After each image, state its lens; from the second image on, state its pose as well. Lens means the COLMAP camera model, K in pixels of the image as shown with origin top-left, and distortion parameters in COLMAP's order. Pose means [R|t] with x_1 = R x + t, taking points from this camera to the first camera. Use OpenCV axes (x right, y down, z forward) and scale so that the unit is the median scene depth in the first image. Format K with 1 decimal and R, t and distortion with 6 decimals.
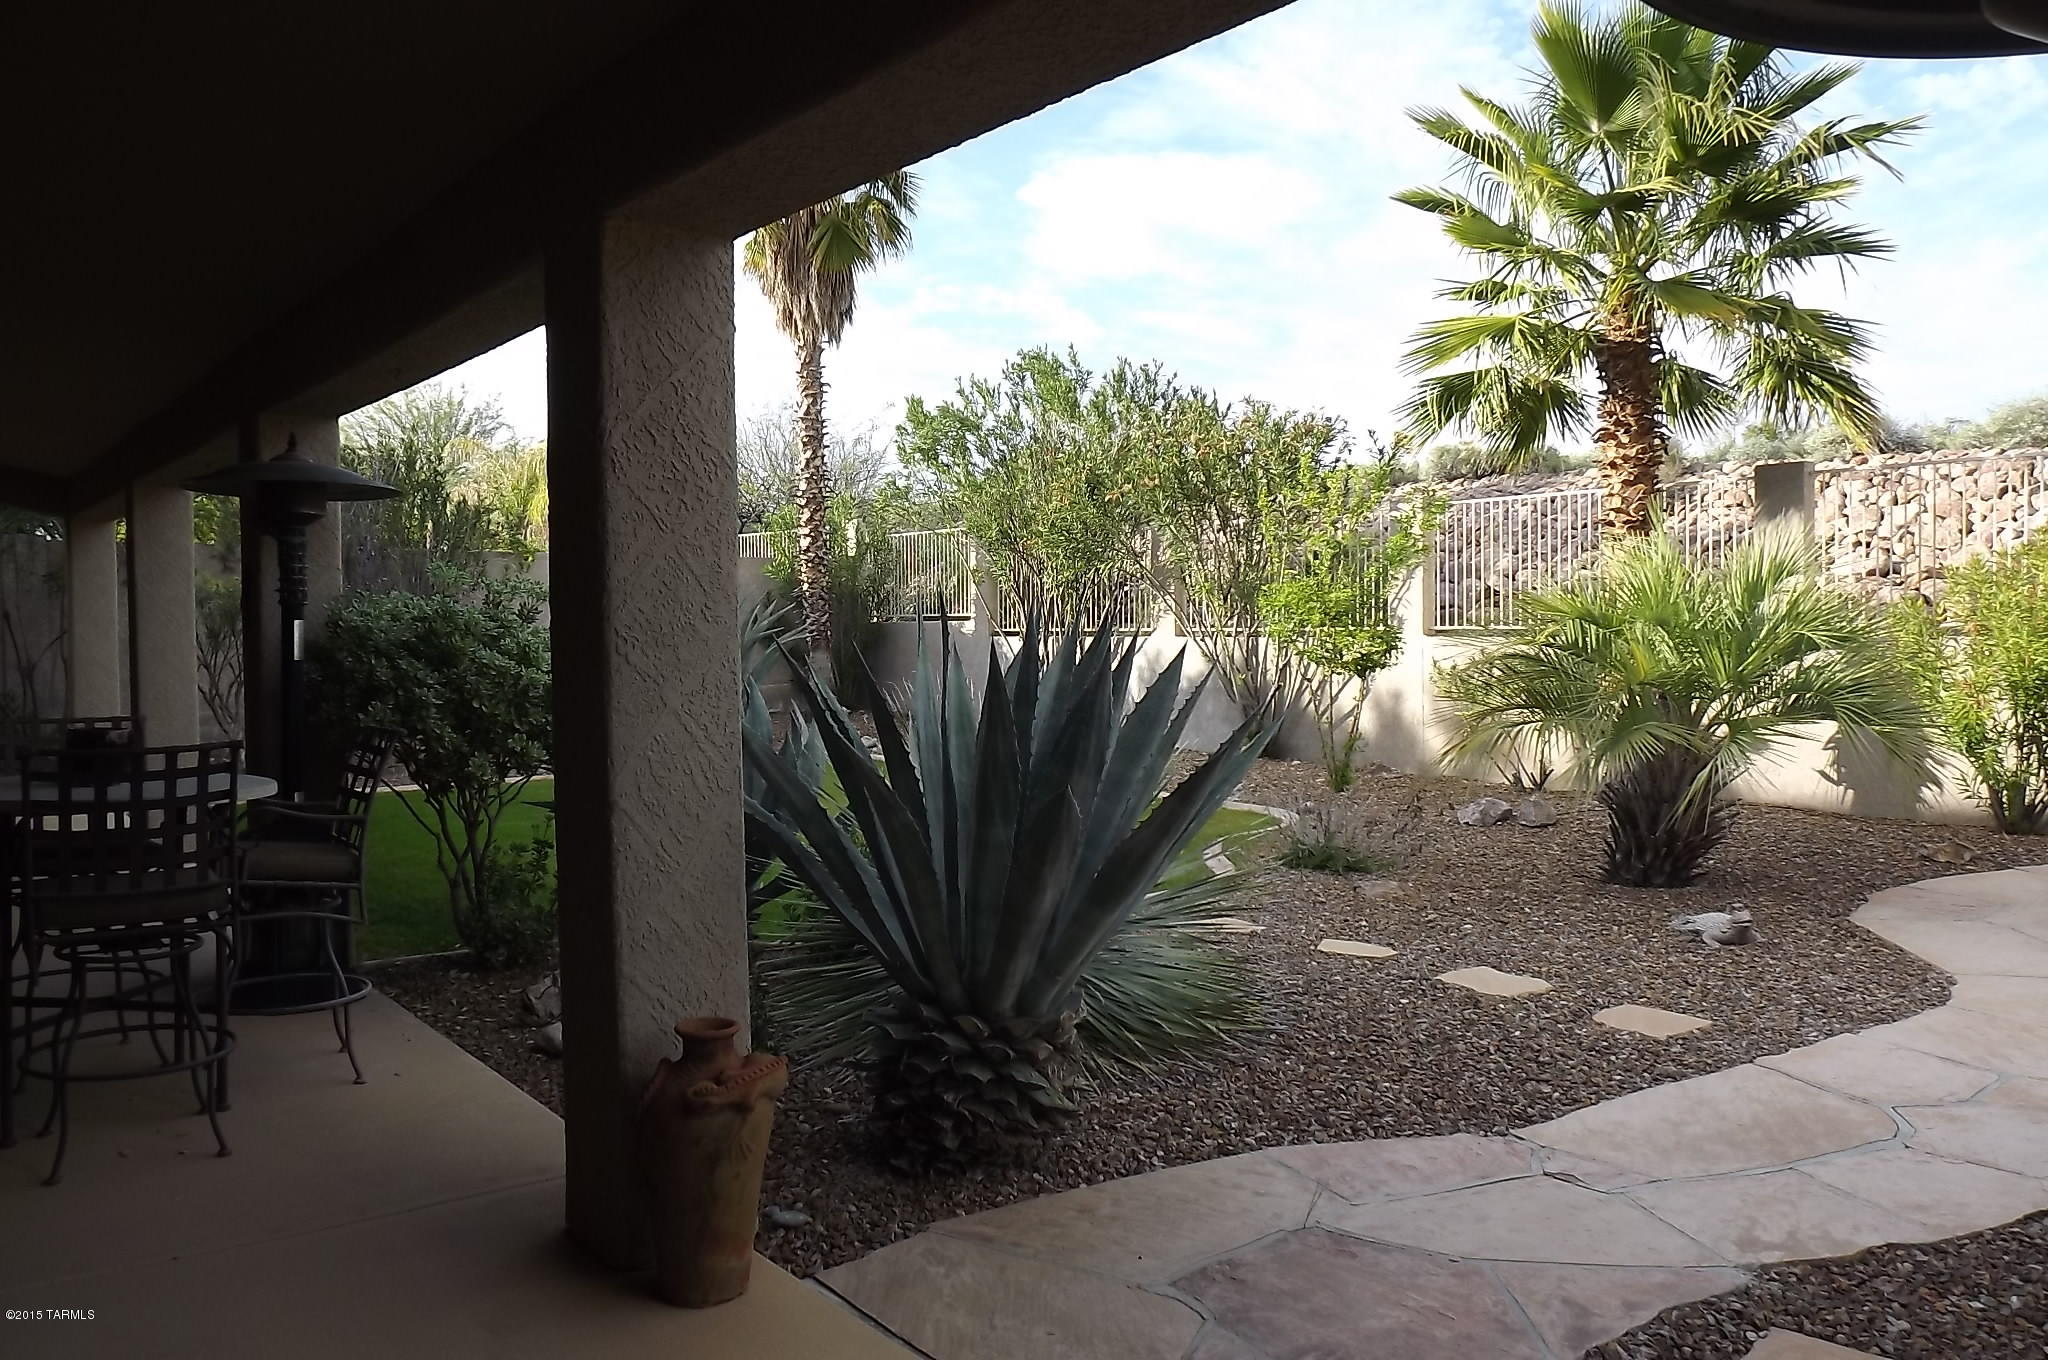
lens RADIAL K [[1420.6, 0, 1024.0], [0, 1420.6, 680.0], [0, 0, 1]] dist [-0.063096, 0.019129]
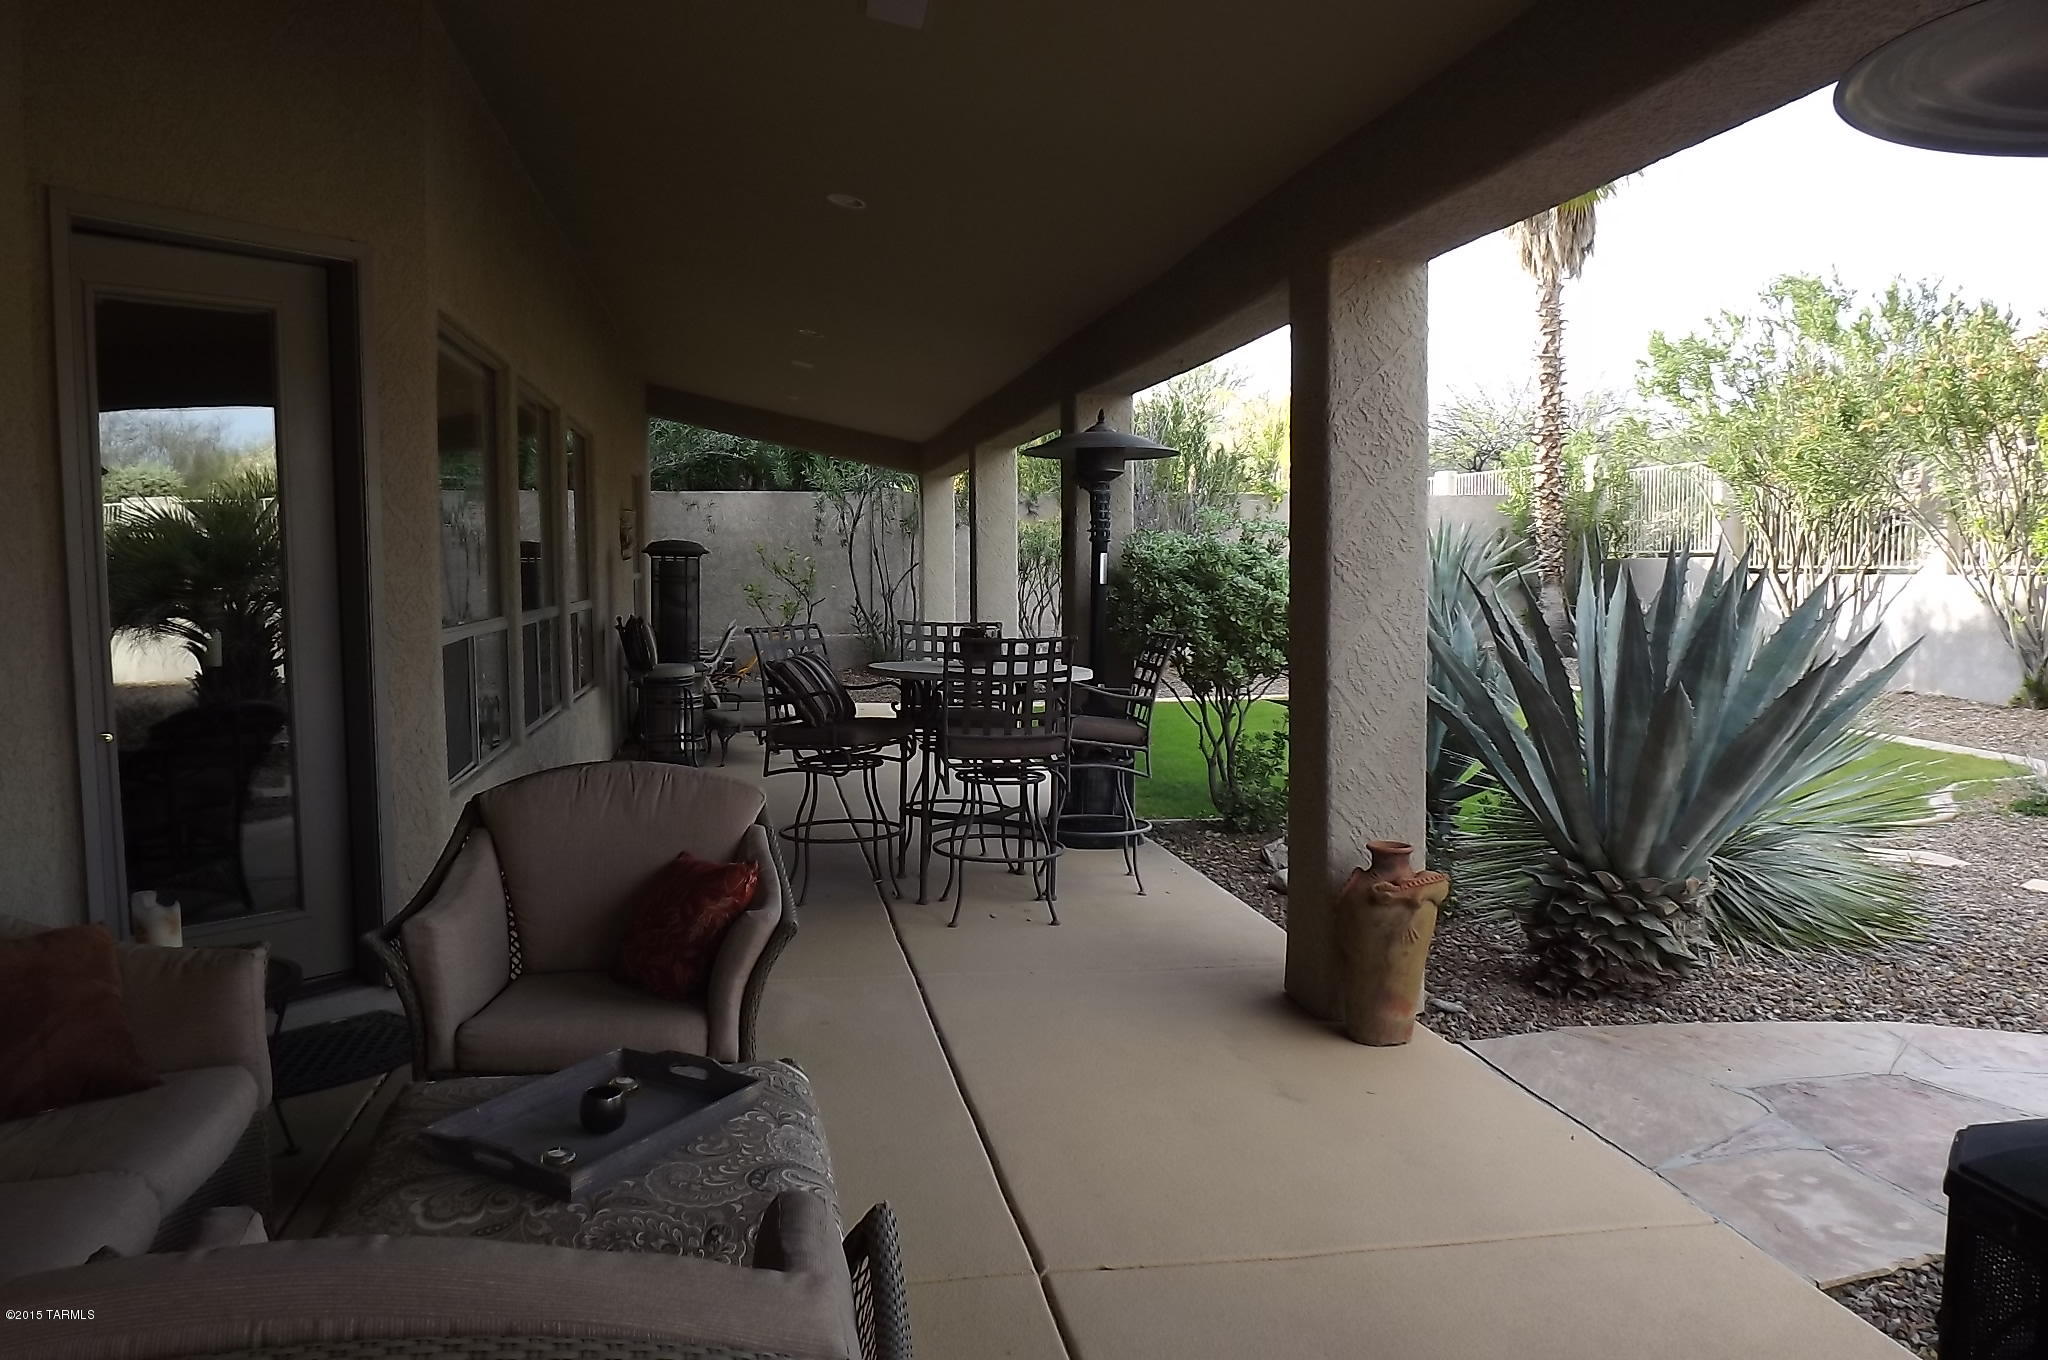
lens RADIAL K [[1420.6, 0, 1024.0], [0, 1420.6, 680.0], [0, 0, 1]] dist [-0.063096, 0.019129]
pose [[0.871206, 0.040881, -0.489212, 0.083548], [-0.019354, 0.998612, 0.048982, 0.014721], [0.490536, -0.033206, 0.870788, -0.233124]]
